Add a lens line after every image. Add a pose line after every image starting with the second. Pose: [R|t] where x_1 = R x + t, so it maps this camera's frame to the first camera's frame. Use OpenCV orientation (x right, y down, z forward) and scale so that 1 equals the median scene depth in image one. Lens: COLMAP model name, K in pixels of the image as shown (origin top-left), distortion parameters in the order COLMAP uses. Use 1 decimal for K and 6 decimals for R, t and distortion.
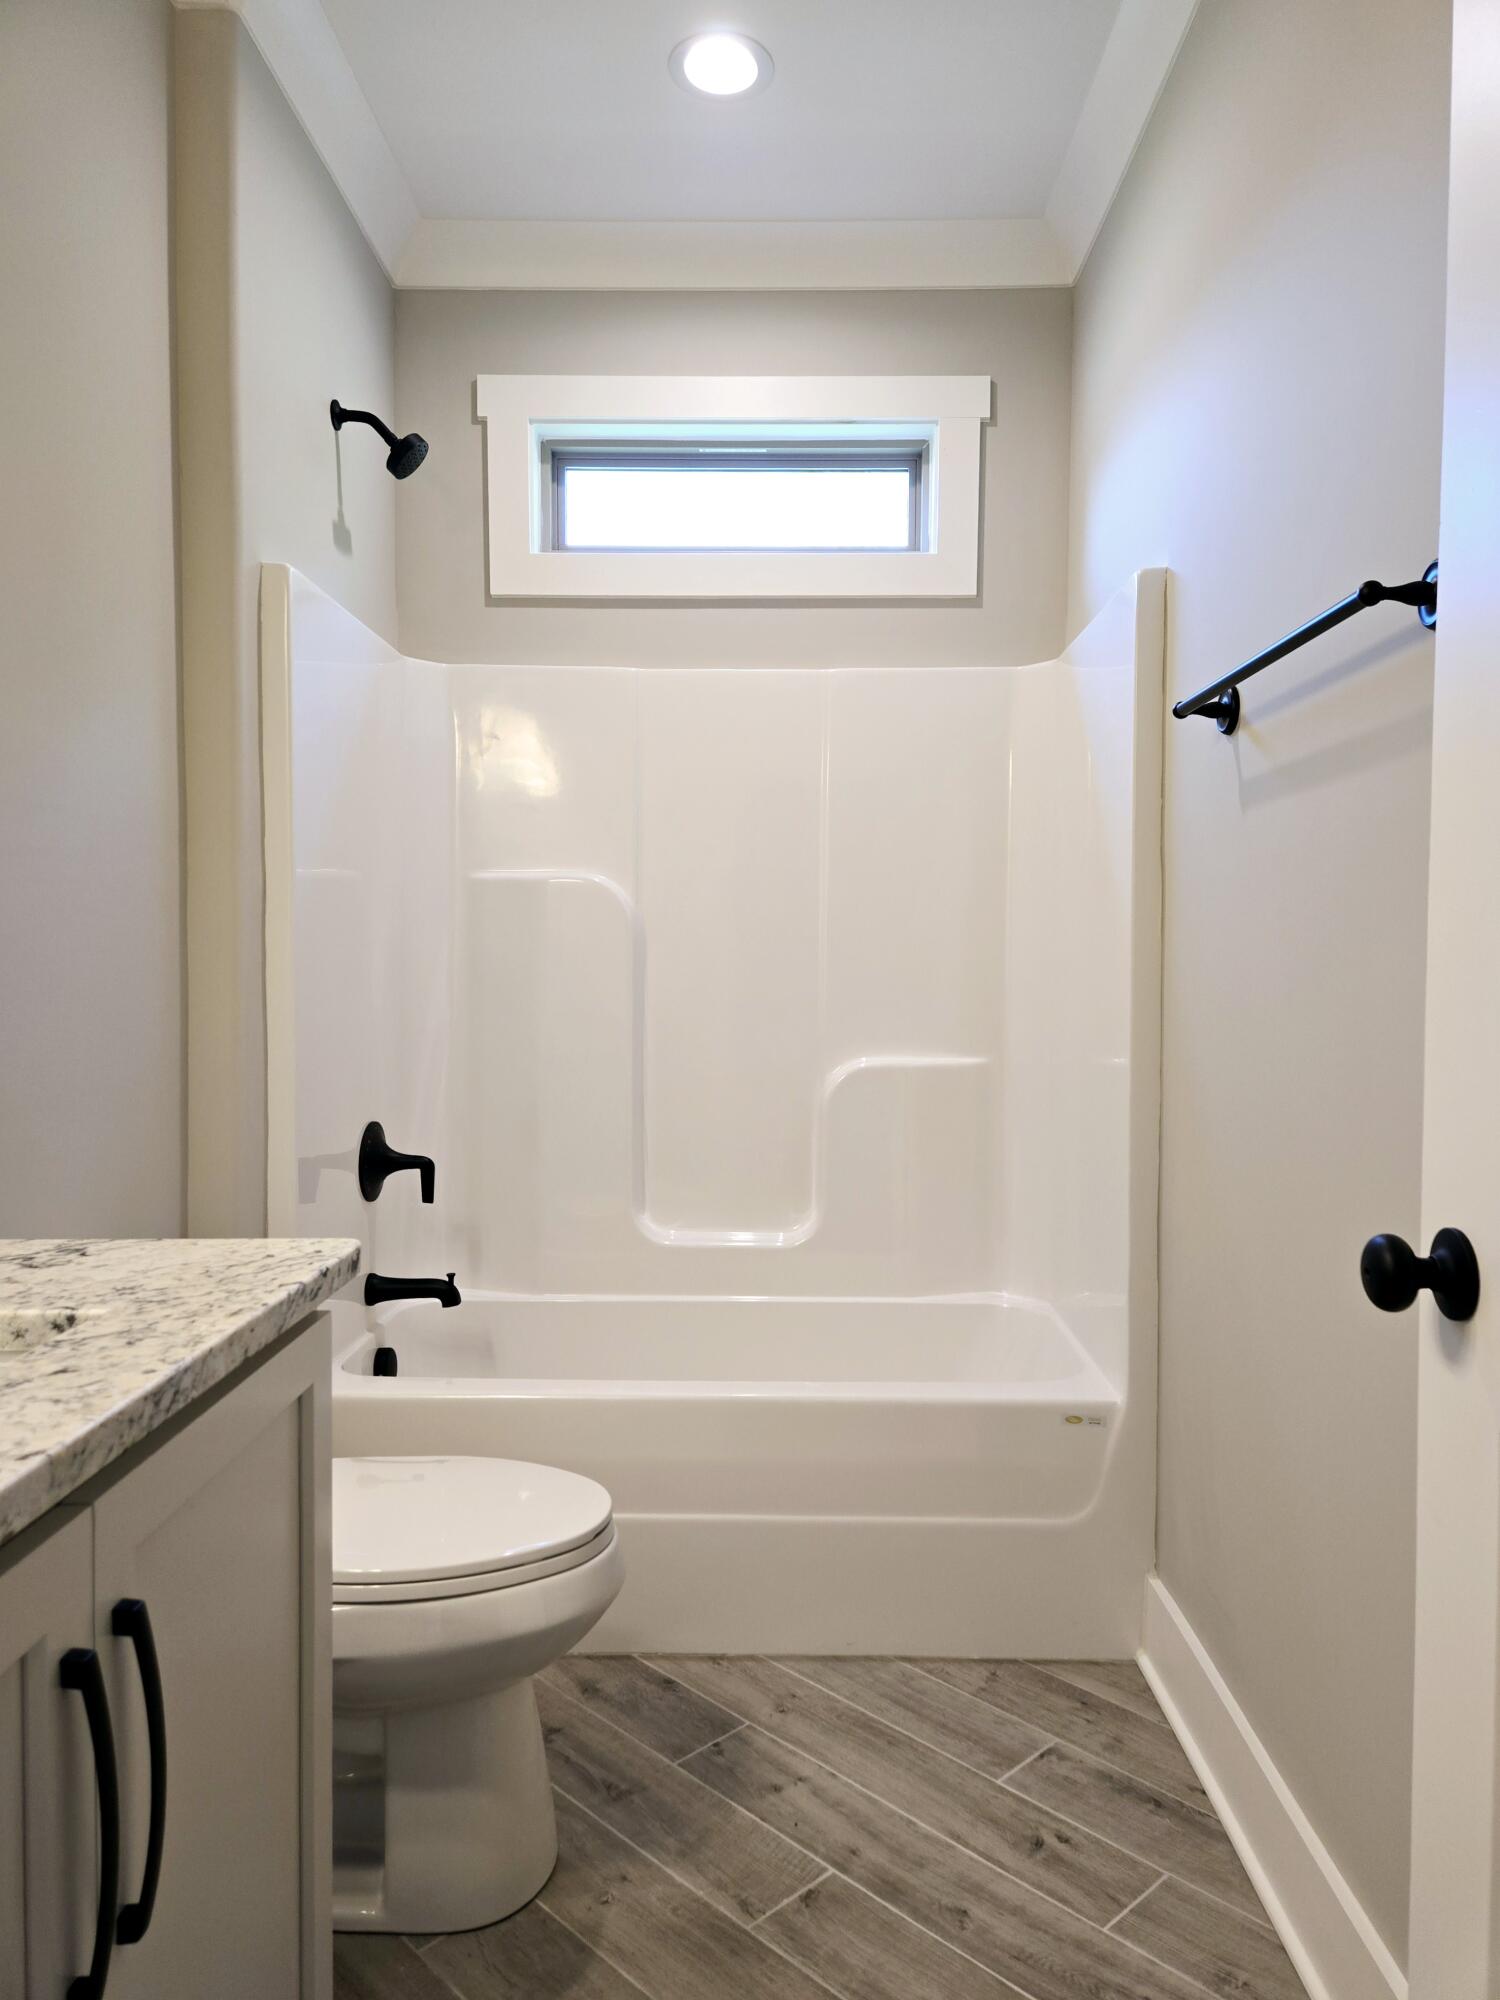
lens RADIAL K [[1345.8, 0, 762.3], [0, 1345.8, 993.2], [0, 0, 1]] dist [0.087976, -0.069132]
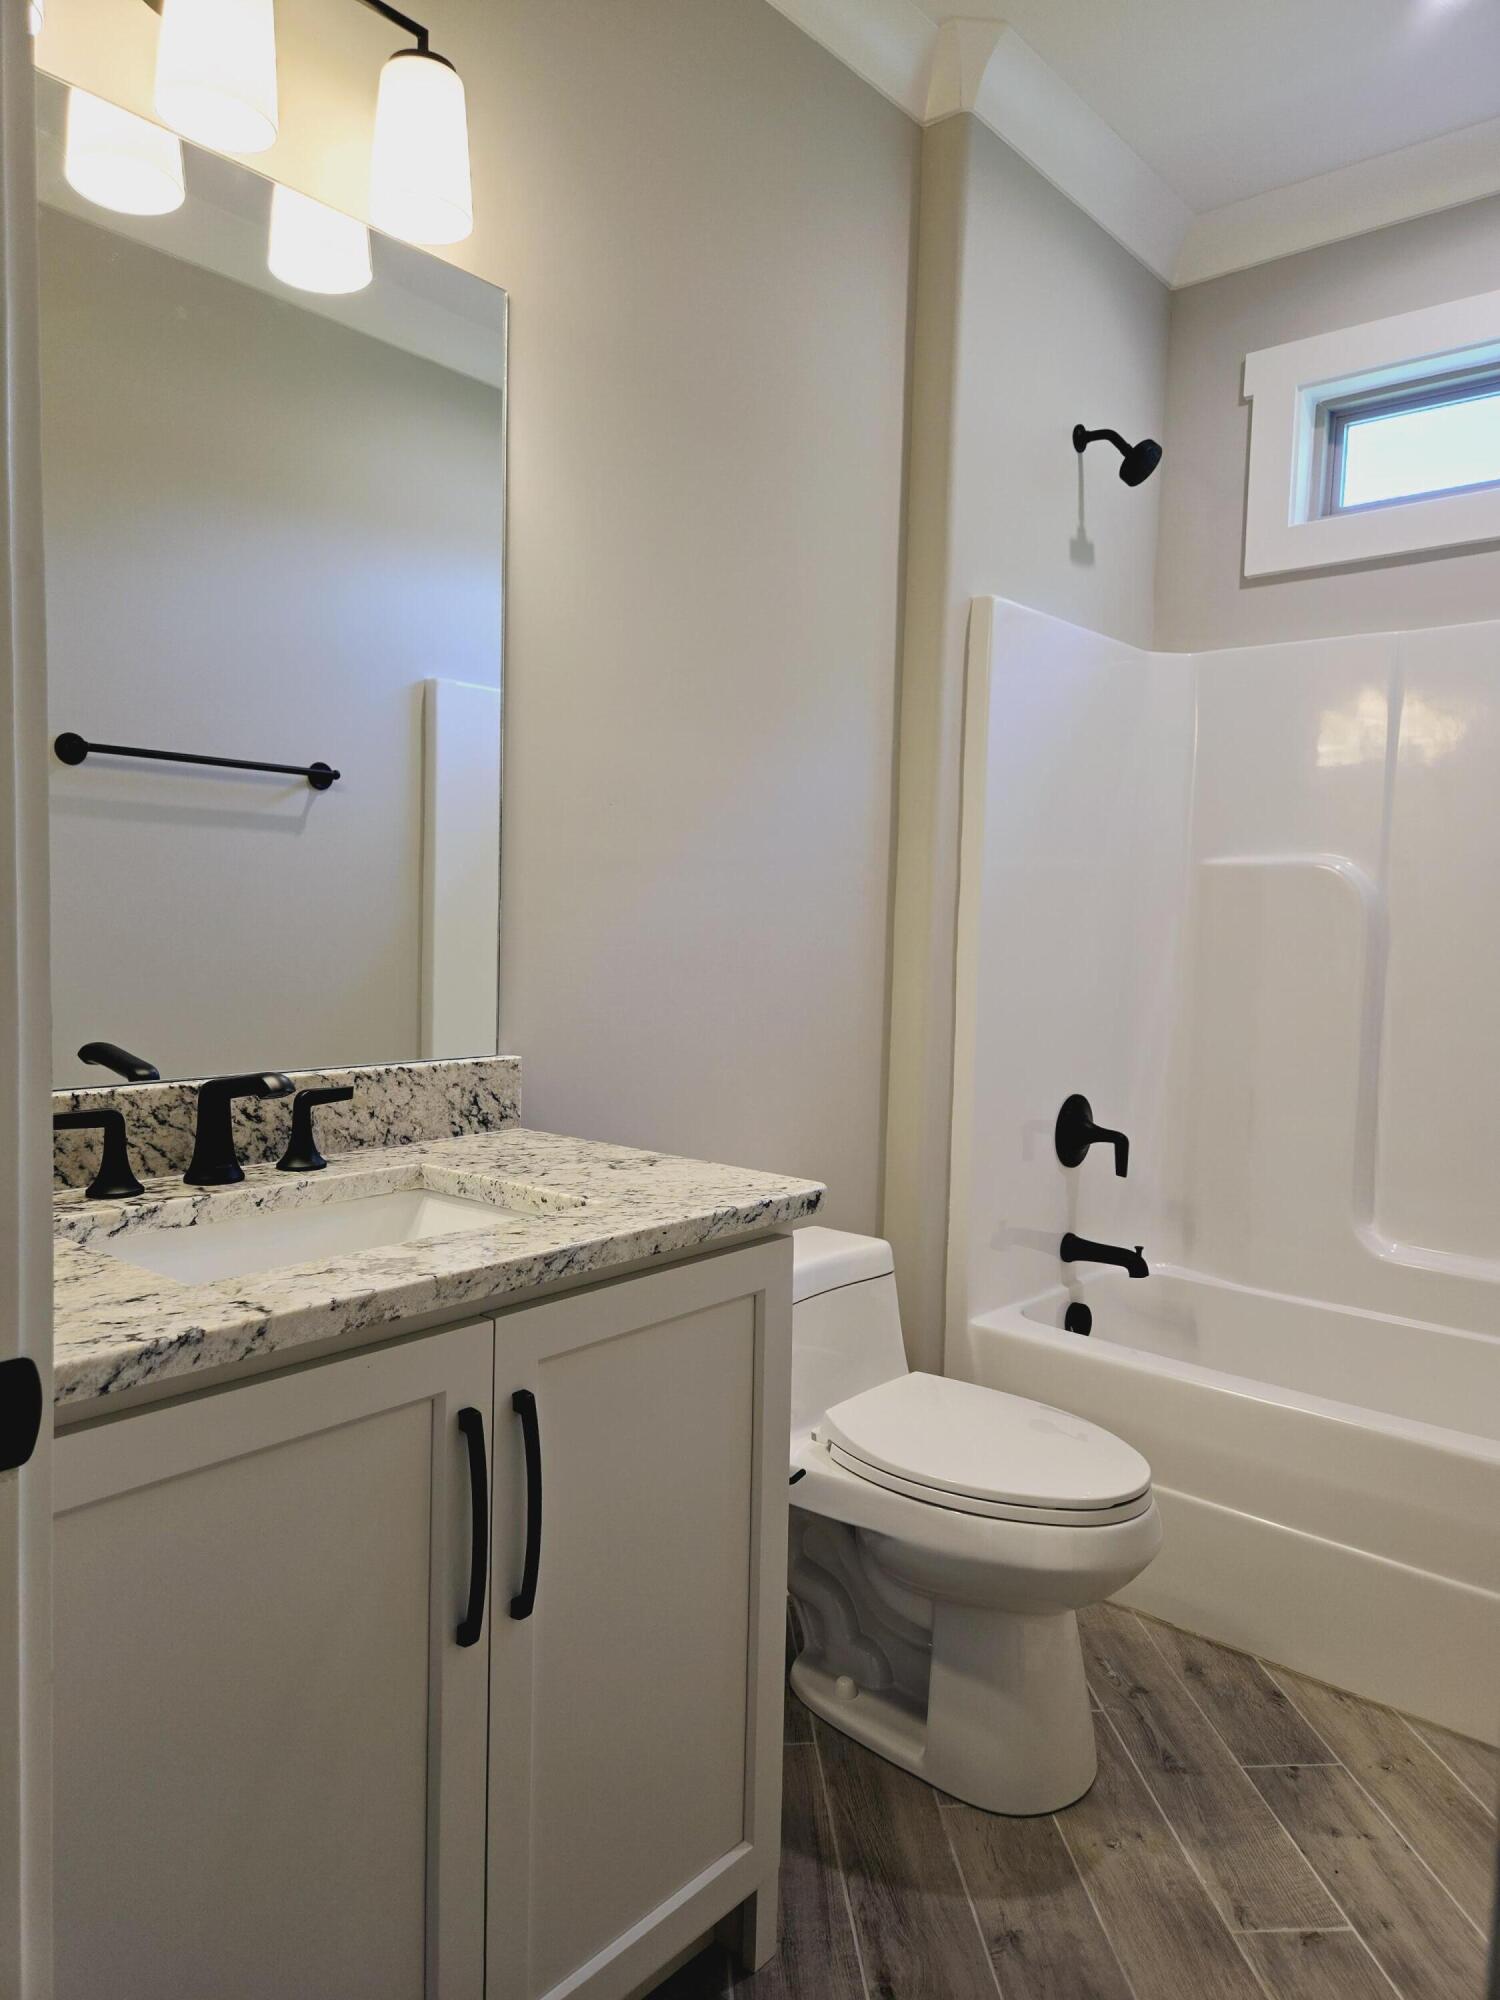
lens RADIAL K [[1345.8, 0, 762.3], [0, 1345.8, 993.2], [0, 0, 1]] dist [0.087976, -0.069132]
pose [[0.770430, 0.050383, -0.635531, 0.265751], [-0.034922, 0.998711, 0.036840, -0.022067], [0.636567, -0.006189, 0.771196, 0.011560]]
